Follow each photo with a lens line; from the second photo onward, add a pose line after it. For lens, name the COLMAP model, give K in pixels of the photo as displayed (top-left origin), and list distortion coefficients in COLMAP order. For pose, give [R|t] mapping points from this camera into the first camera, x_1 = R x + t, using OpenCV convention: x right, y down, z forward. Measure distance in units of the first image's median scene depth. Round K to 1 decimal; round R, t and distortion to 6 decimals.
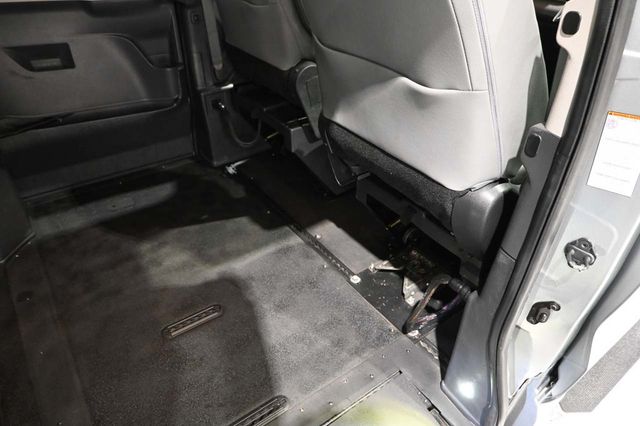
lens RADIAL K [[436.0, 0, 320.4], [0, 436.0, 211.6], [0, 0, 1]] dist [-0.008098, 0.004547]
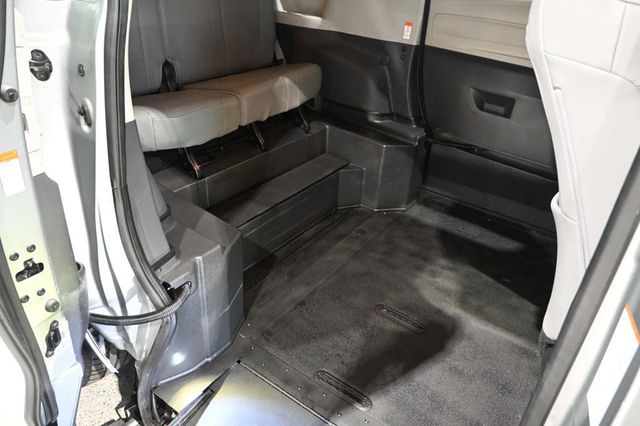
lens RADIAL K [[436.0, 0, 320.9], [0, 436.0, 214.4], [0, 0, 1]] dist [-0.008098, 0.004547]
pose [[0.317959, 0.473717, -0.821276, 0.398078], [-0.589403, 0.777265, 0.220143, -0.083607], [0.742634, 0.414066, 0.526349, 0.086650]]
